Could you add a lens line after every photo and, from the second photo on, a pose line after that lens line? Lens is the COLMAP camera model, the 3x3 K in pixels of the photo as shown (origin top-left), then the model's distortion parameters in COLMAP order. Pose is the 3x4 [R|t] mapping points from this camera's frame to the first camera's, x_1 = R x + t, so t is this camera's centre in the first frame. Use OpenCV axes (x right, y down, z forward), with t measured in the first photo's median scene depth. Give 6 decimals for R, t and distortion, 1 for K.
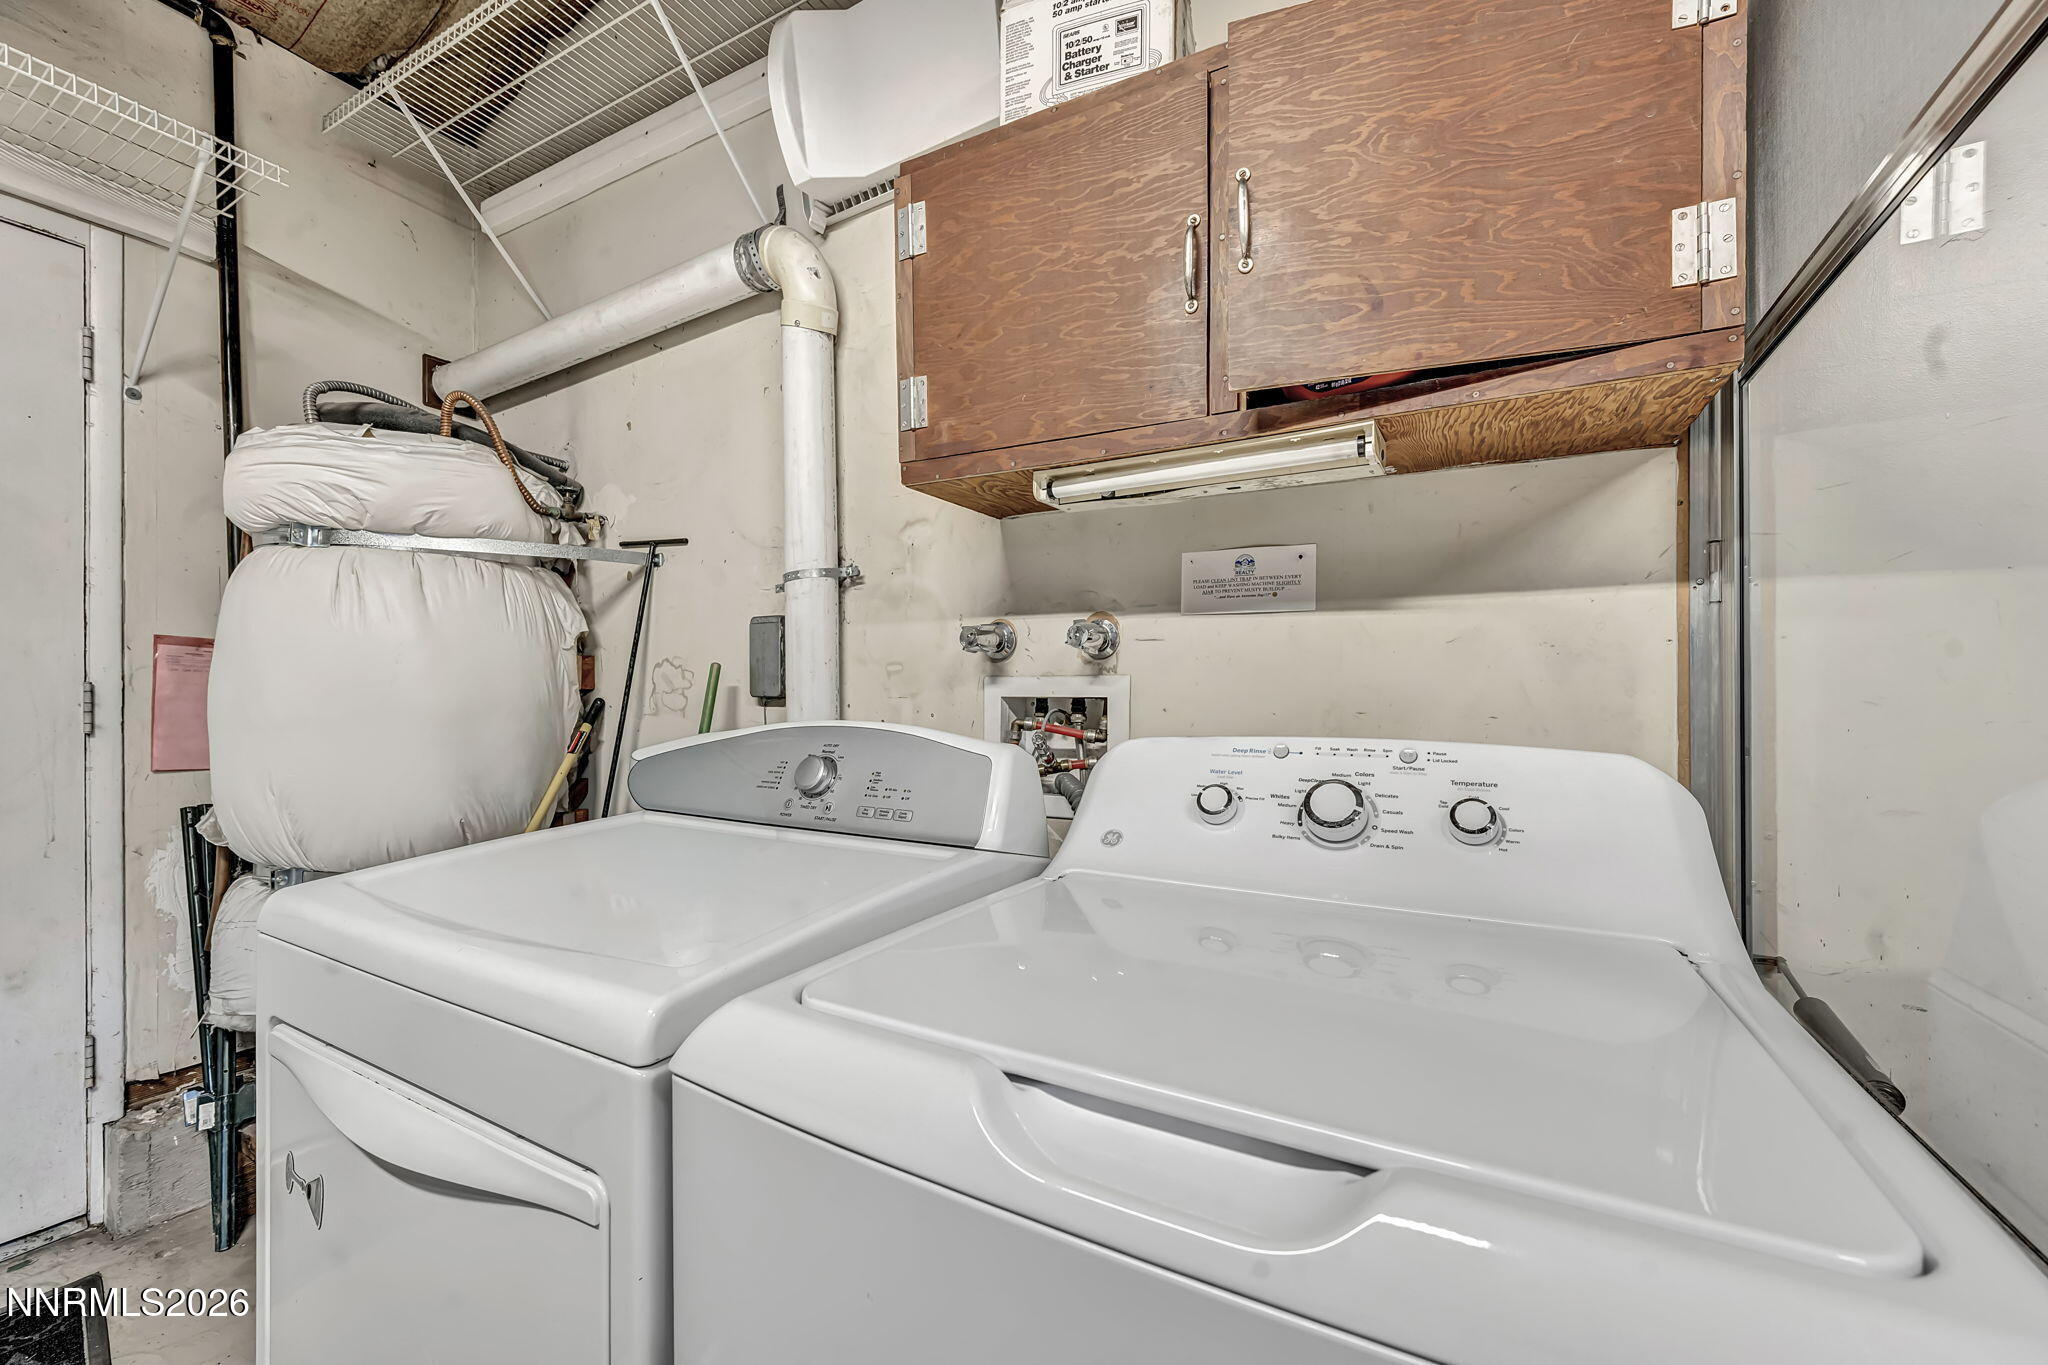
lens RADIAL K [[831.7, 0, 1019.5], [0, 831.7, 695.1], [0, 0, 1]] dist [-0.000043, -0.000010]
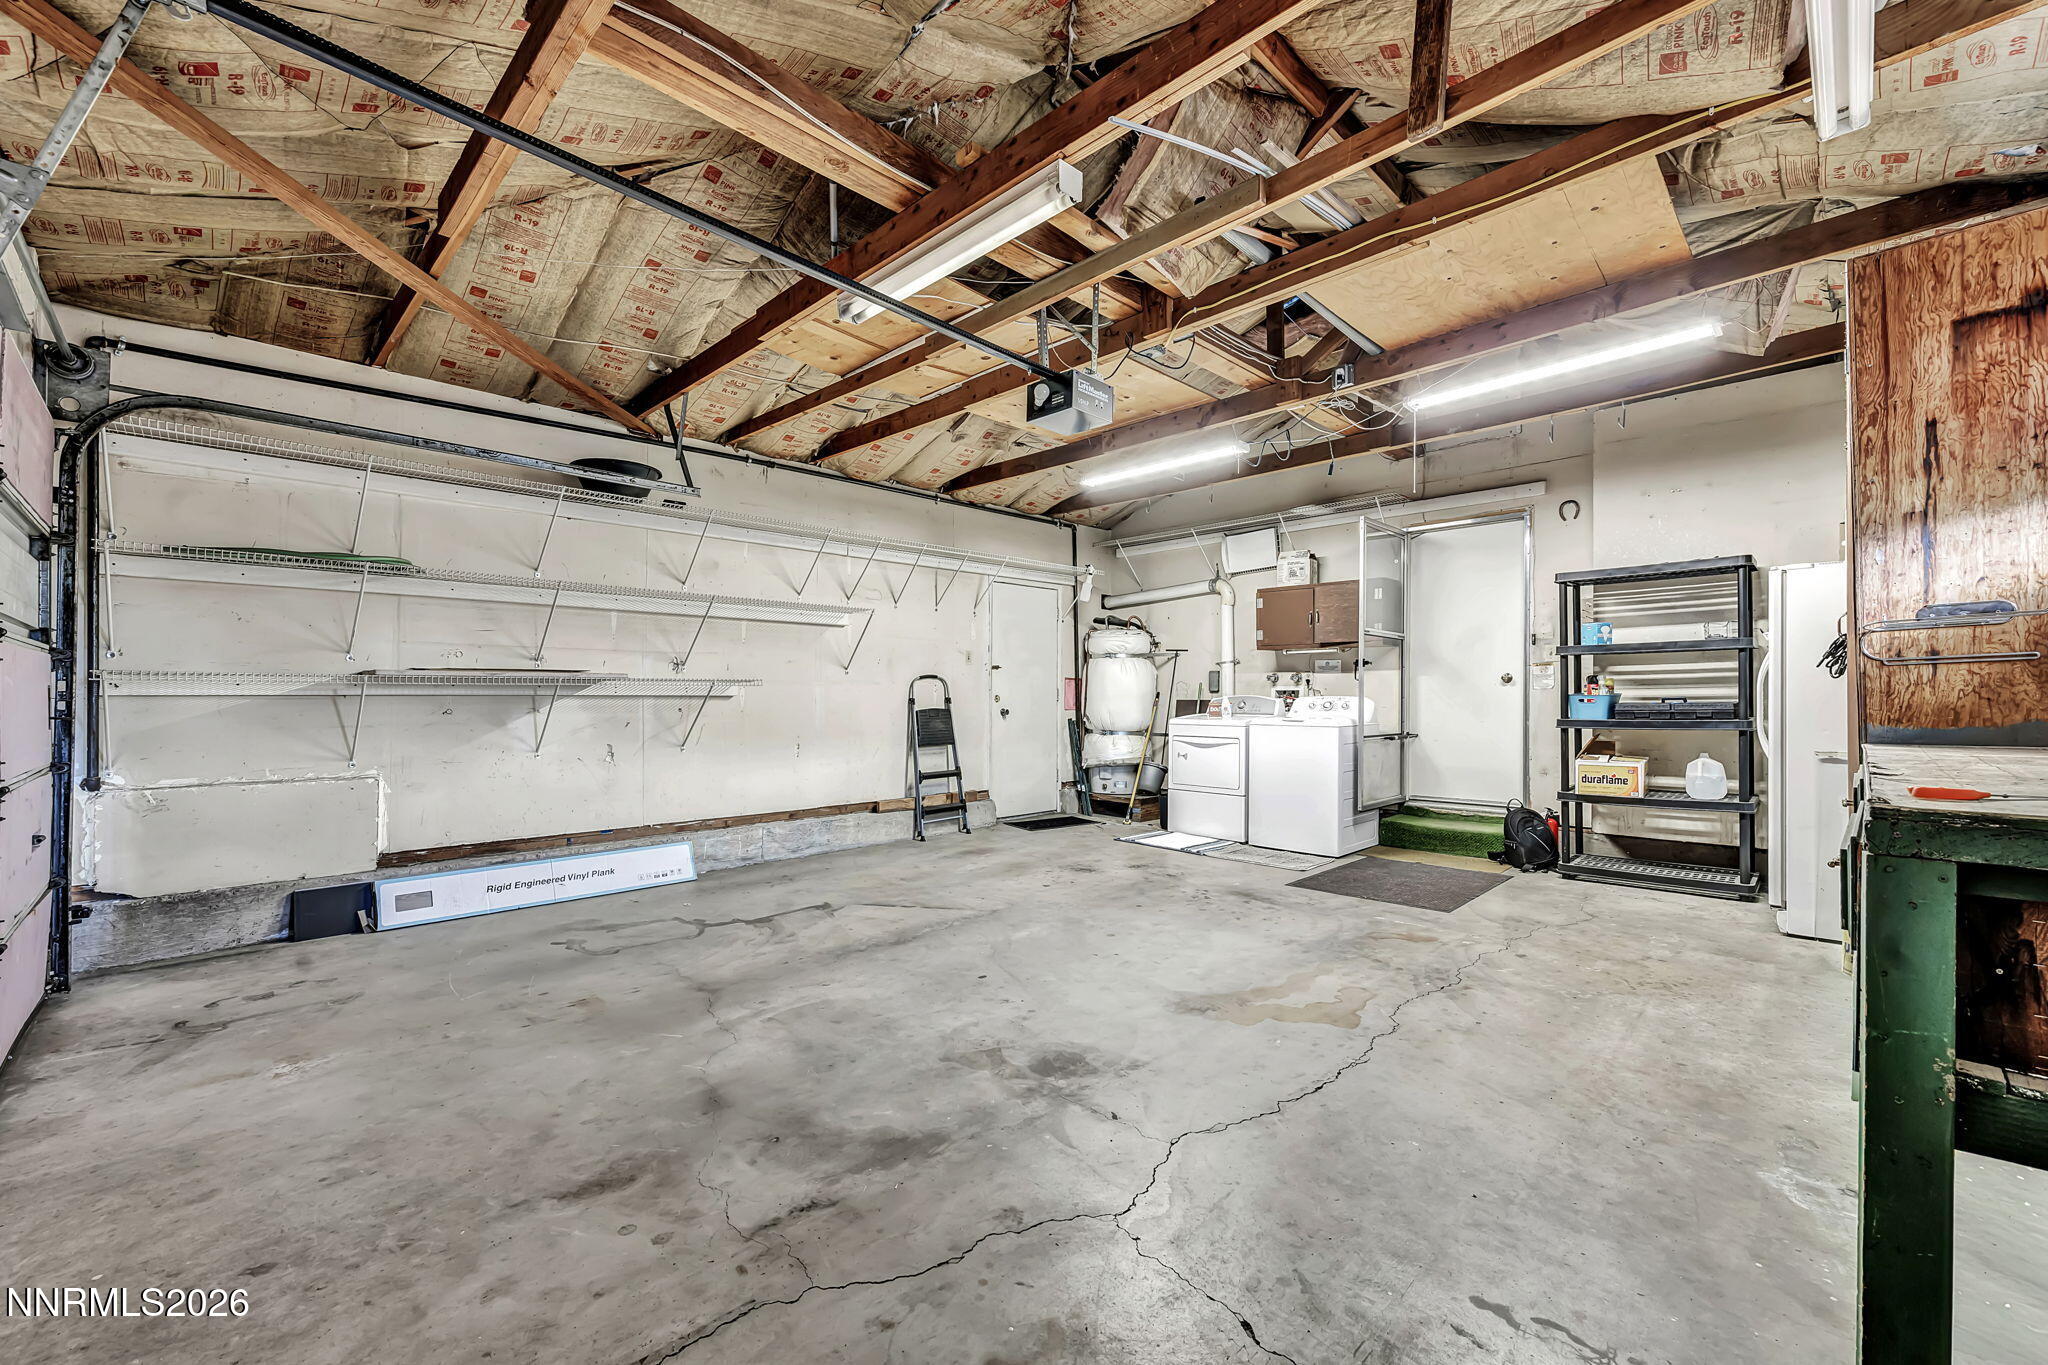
lens RADIAL K [[831.7, 0, 1026.5], [0, 831.7, 690.1], [0, 0, 1]] dist [-0.000043, -0.000010]
pose [[0.962809, -0.002727, -0.270170, -0.104454], [0.002204, 0.999995, -0.002240, 0.007862], [0.270175, 0.001561, 0.962810, -3.741041]]
